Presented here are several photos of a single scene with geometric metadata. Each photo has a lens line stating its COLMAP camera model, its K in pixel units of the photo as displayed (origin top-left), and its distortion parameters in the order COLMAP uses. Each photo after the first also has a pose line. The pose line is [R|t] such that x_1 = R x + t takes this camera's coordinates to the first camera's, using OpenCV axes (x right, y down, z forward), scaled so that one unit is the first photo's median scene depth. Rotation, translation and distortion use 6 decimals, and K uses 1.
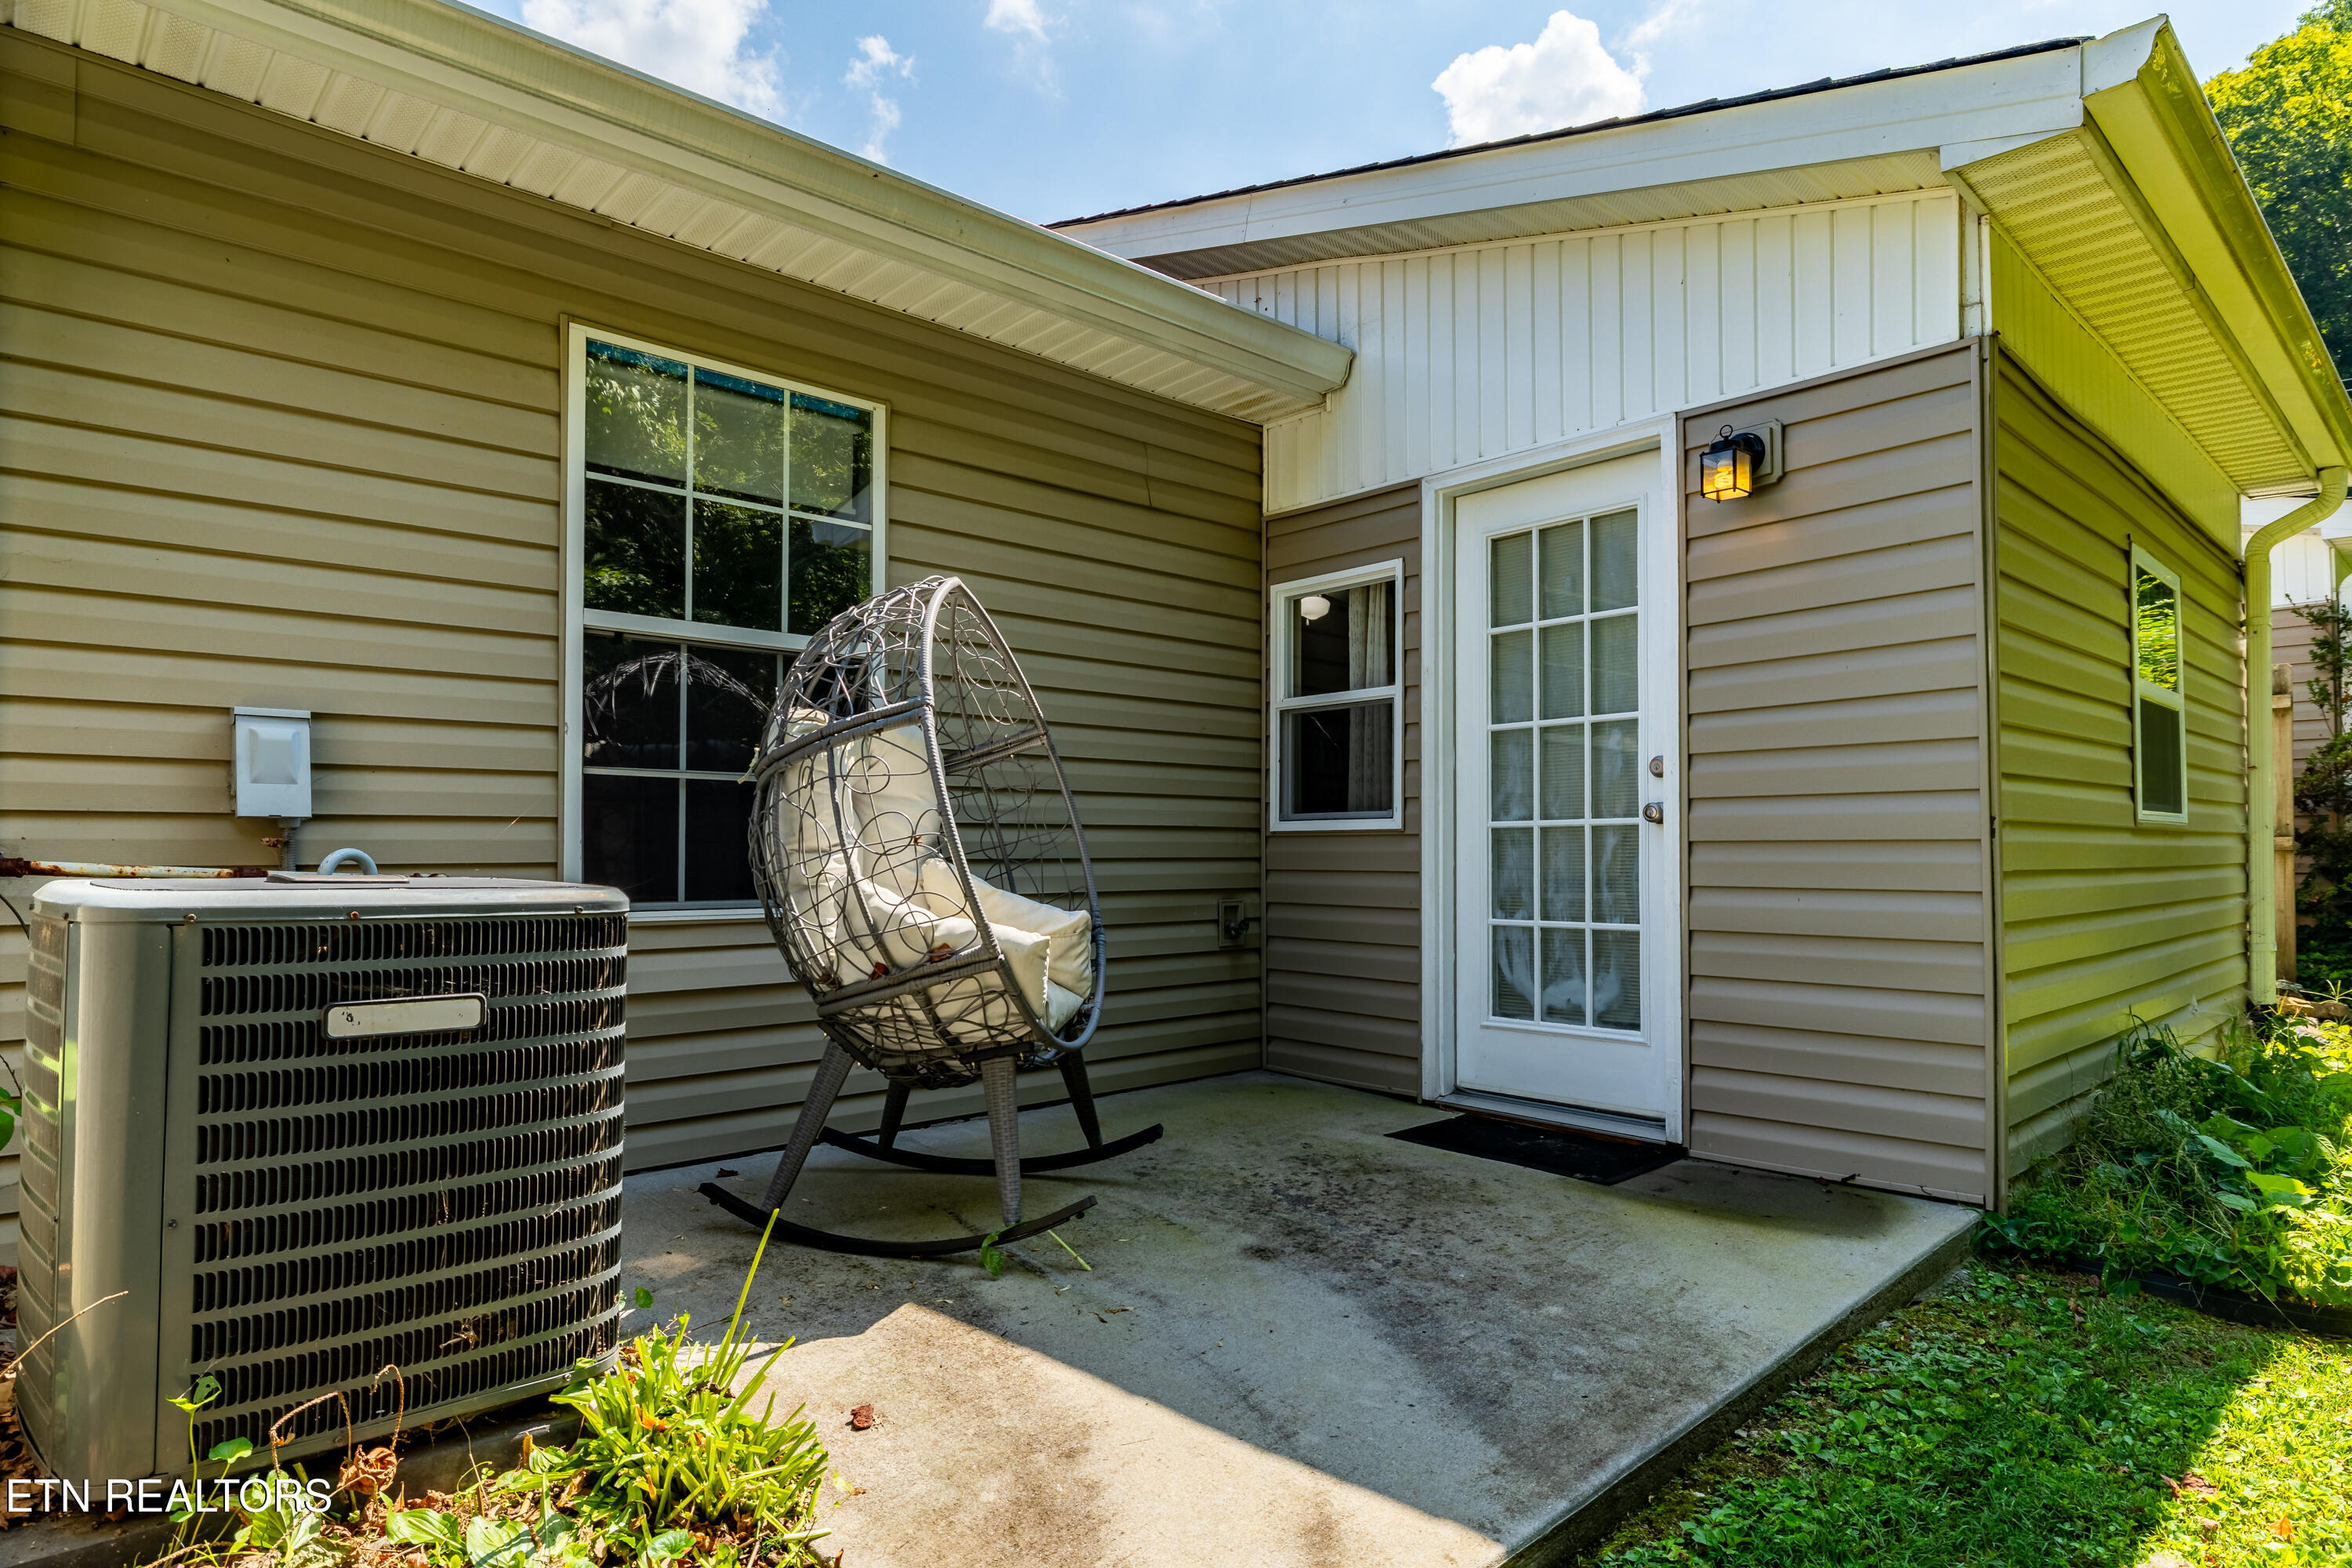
lens RADIAL K [[1306.7, 0, 1189.7], [0, 1306.7, 827.3], [0, 0, 1]] dist [0.003515, -0.002866]
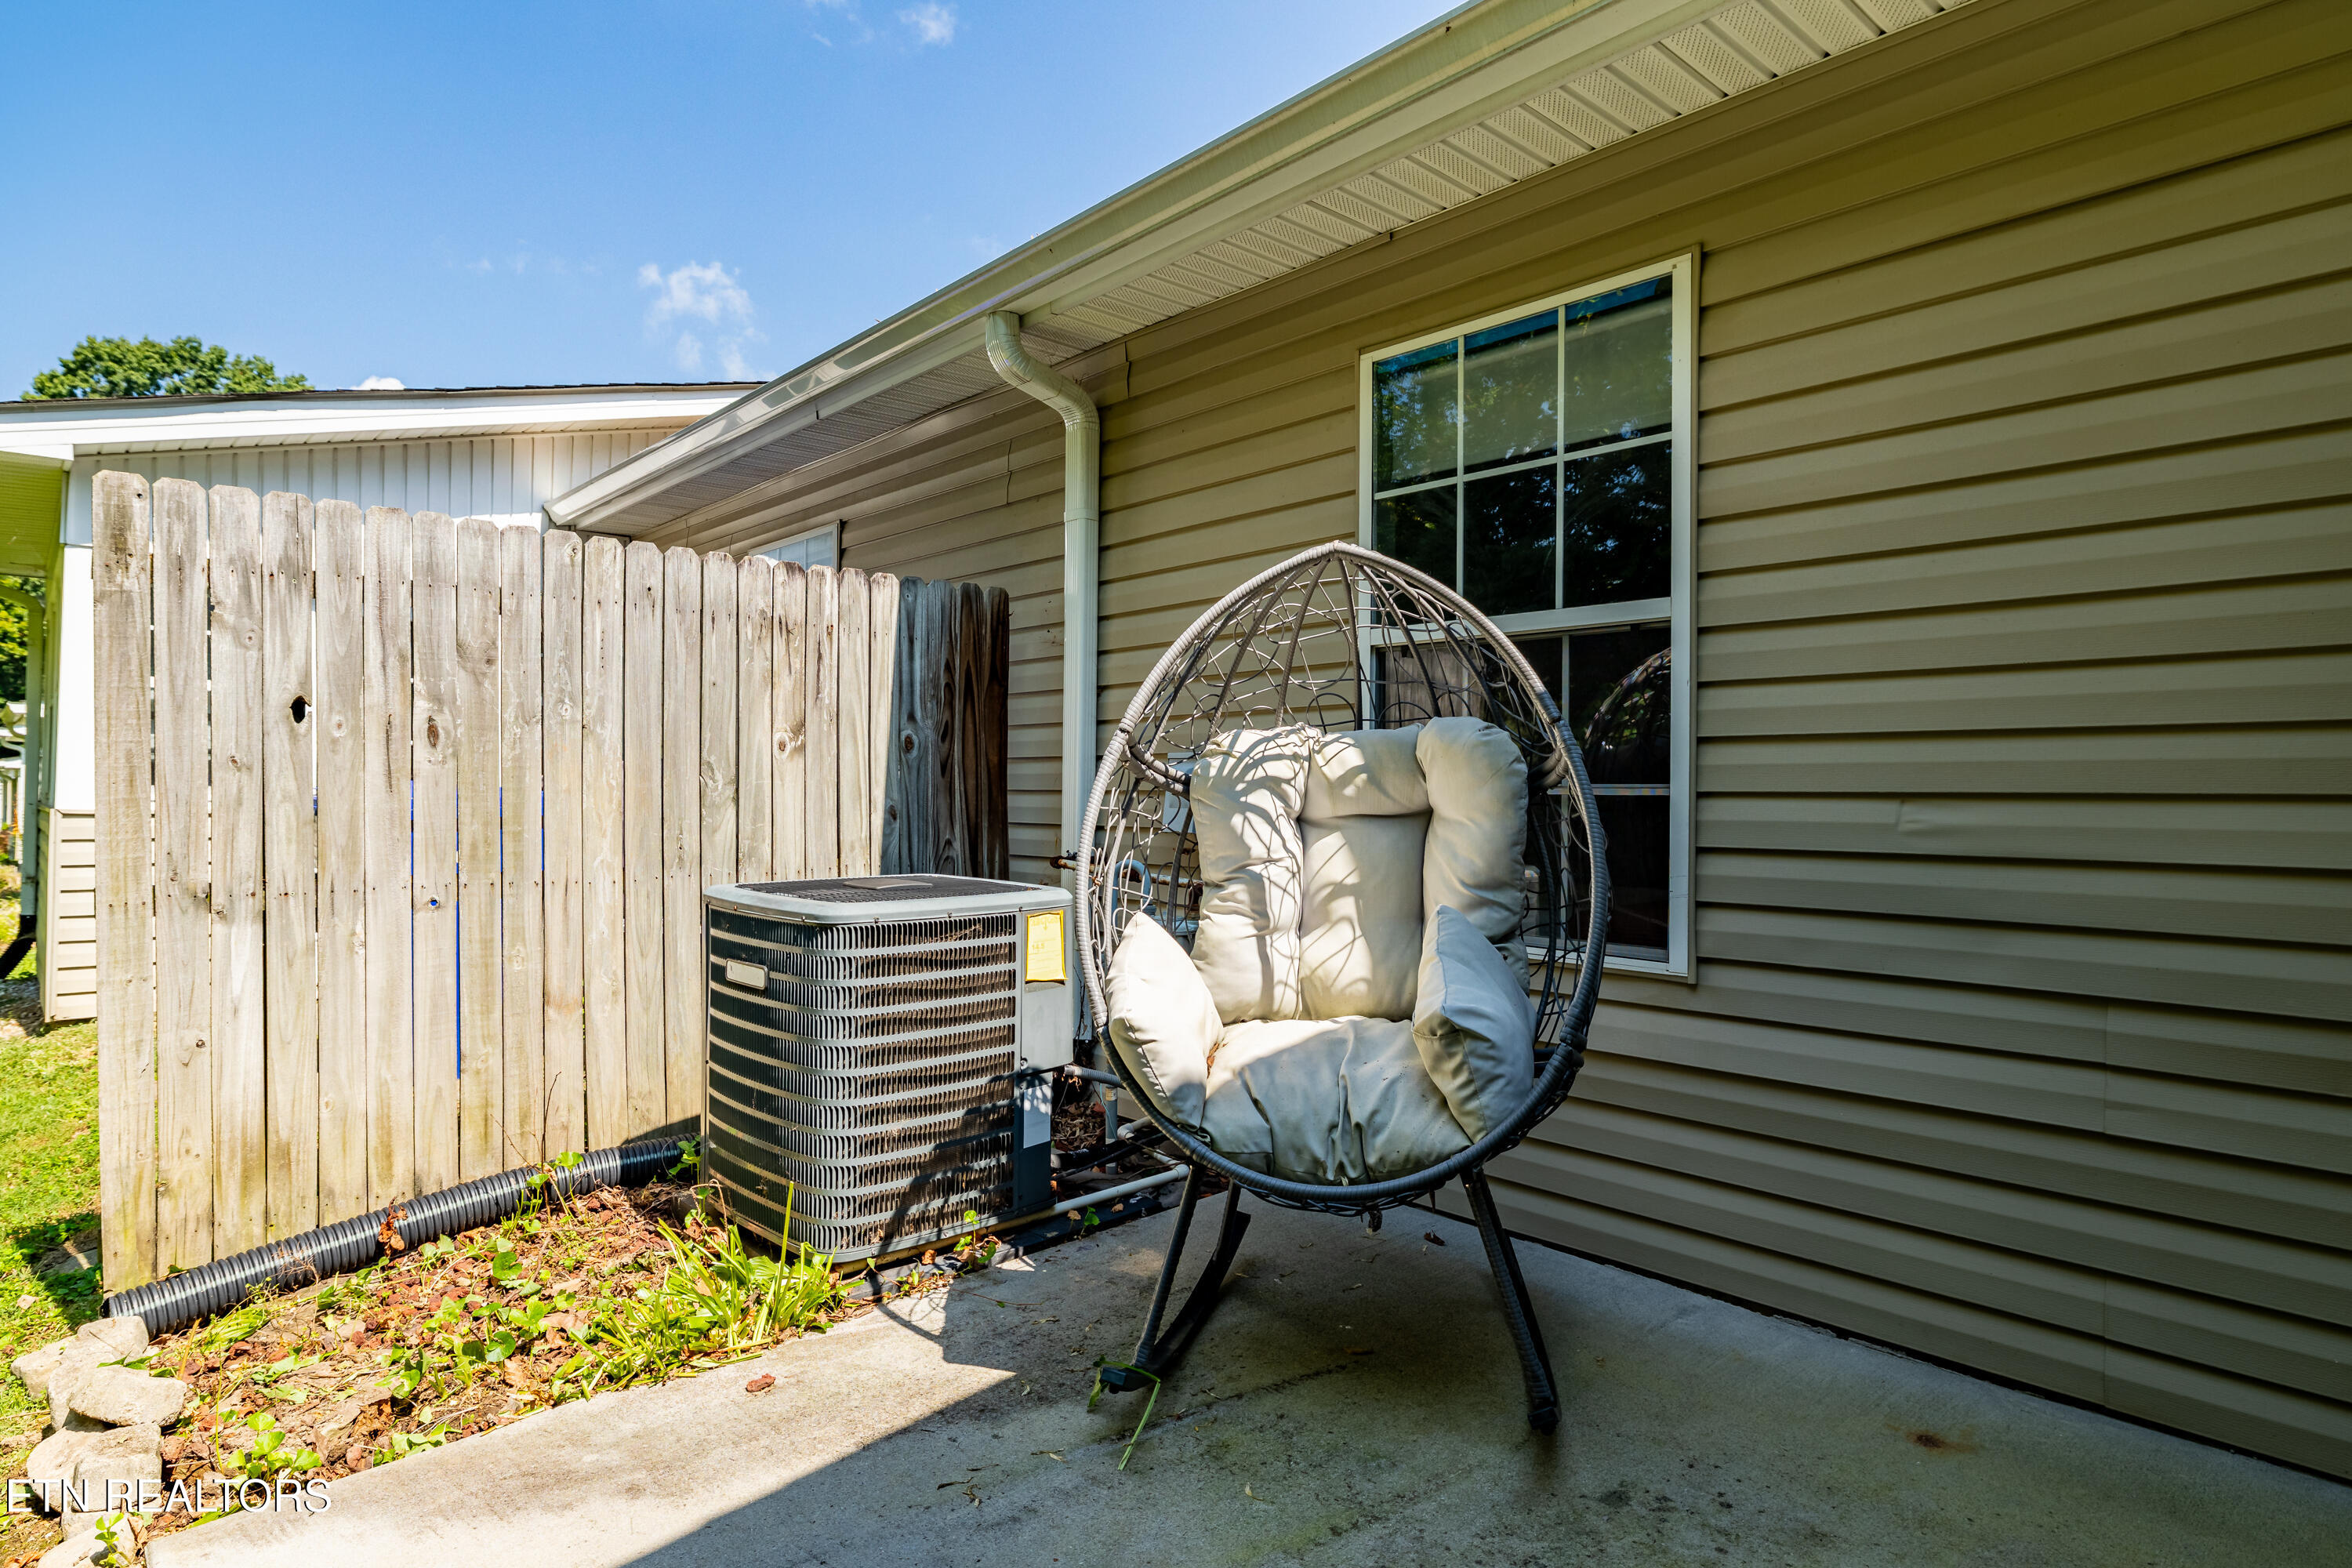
lens RADIAL K [[1306.7, 0, 1178.1], [0, 1306.7, 769.9], [0, 0, 1]] dist [0.003515, -0.002866]
pose [[-0.026056, -0.003009, -0.999656, 0.480591], [0.016097, 0.999865, -0.003429, -0.046774], [0.999531, -0.016181, -0.026004, 0.741056]]
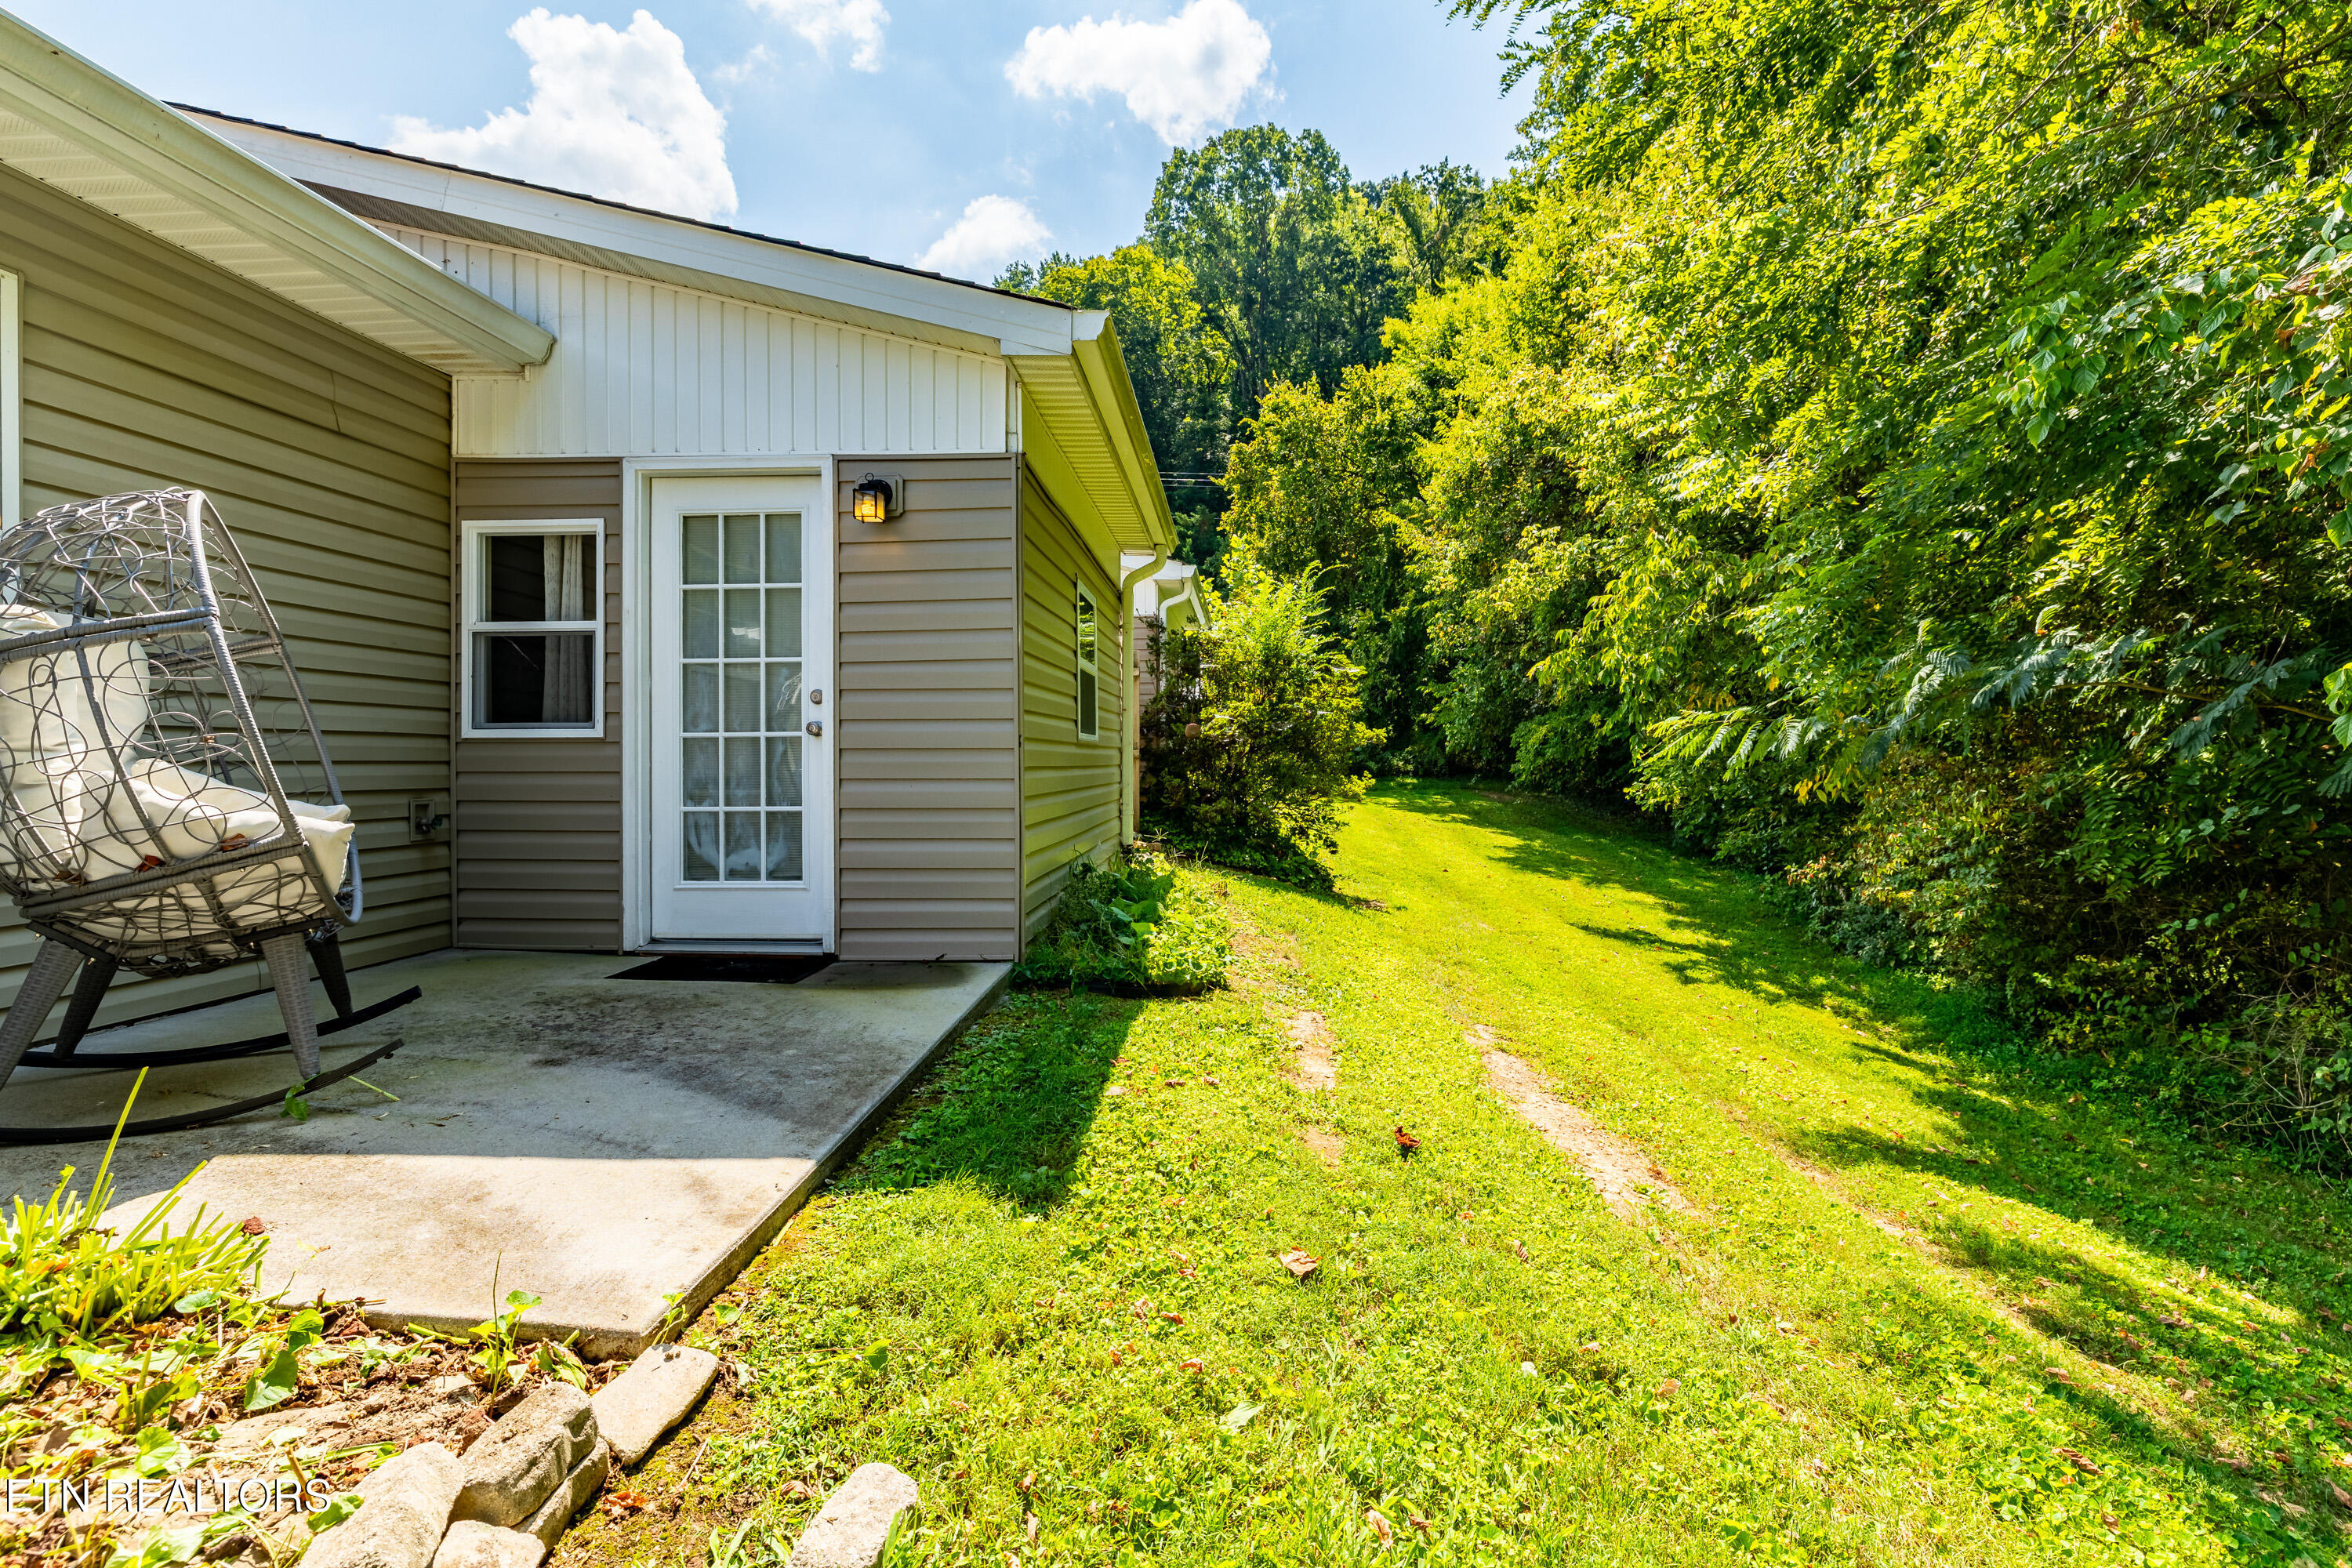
lens RADIAL K [[1033.0, 0, 1178.5], [0, 1033.0, 775.2], [0, 0, 1]] dist [0.001051, 0.000041]
pose [[0.734970, -0.009759, 0.678029, -0.134782], [-0.012941, 0.999512, 0.028414, 0.002724], [-0.677976, -0.029658, 0.734486, -0.123963]]
